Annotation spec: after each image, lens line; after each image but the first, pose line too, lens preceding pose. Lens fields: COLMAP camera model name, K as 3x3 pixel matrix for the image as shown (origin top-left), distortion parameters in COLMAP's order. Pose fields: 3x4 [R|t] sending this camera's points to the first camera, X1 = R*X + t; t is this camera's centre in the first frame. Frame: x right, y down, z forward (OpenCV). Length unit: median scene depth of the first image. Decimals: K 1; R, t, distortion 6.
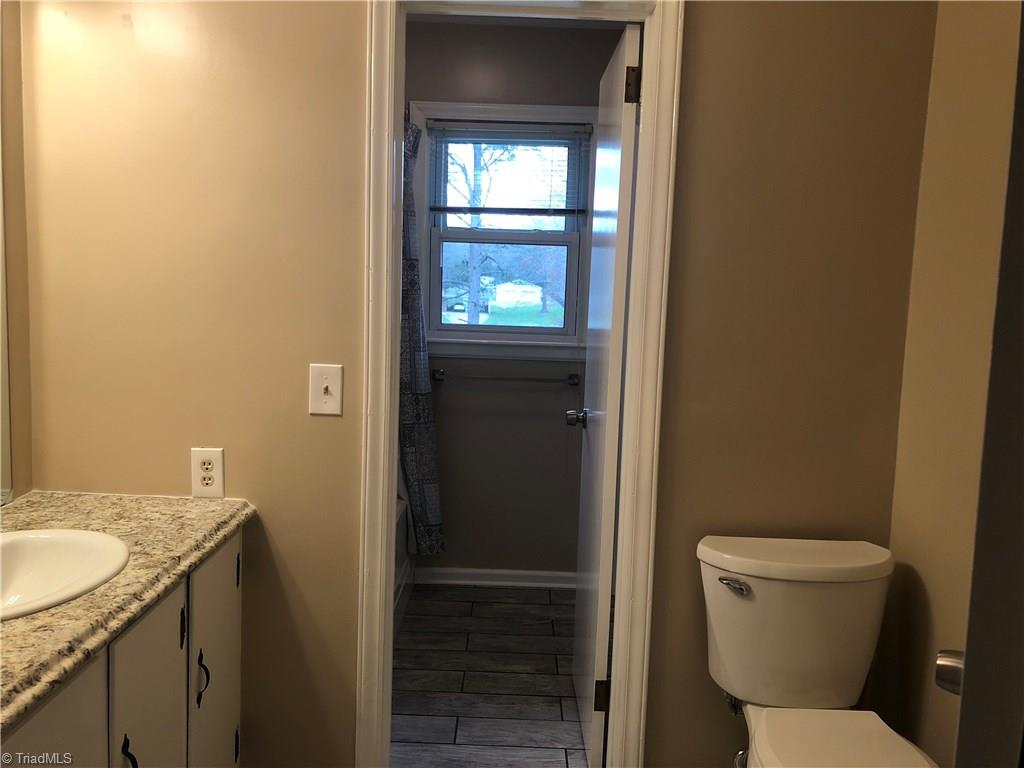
lens RADIAL K [[836.5, 0, 515.8], [0, 836.5, 379.4], [0, 0, 1]] dist [0.028369, -0.040360]
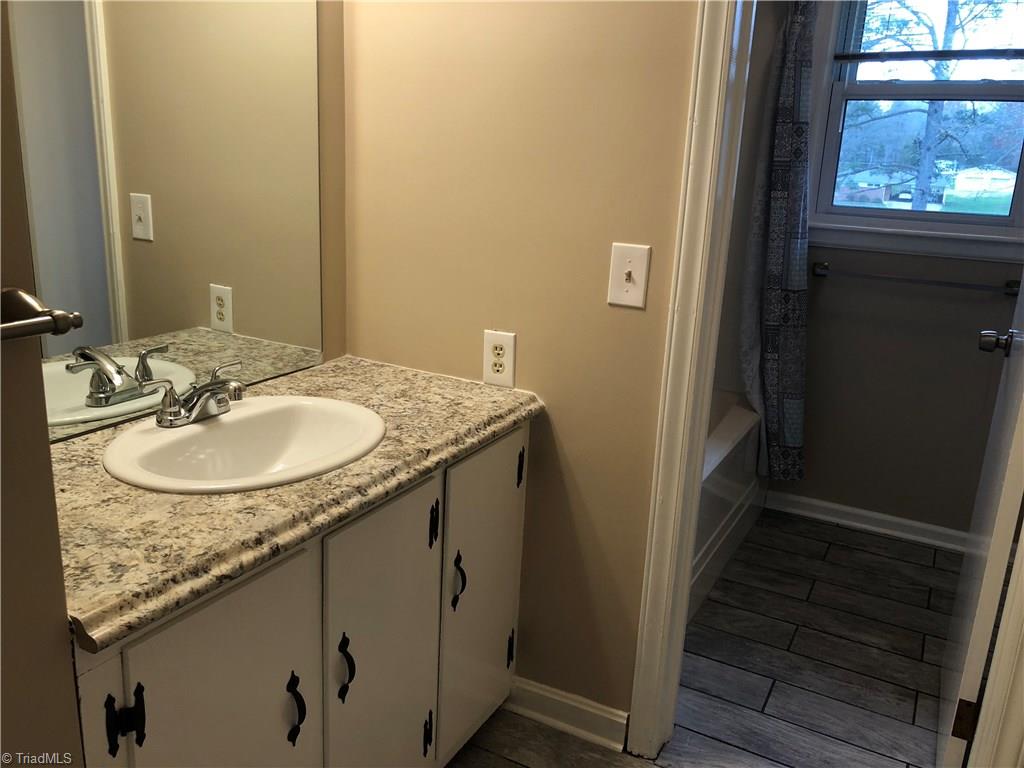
lens RADIAL K [[836.5, 0, 507.2], [0, 836.5, 377.7], [0, 0, 1]] dist [0.028369, -0.040360]
pose [[0.875185, 0.130738, -0.465789, 0.051404], [-0.068334, 0.986547, 0.148509, -0.002193], [0.478938, -0.098143, 0.872345, 0.181977]]
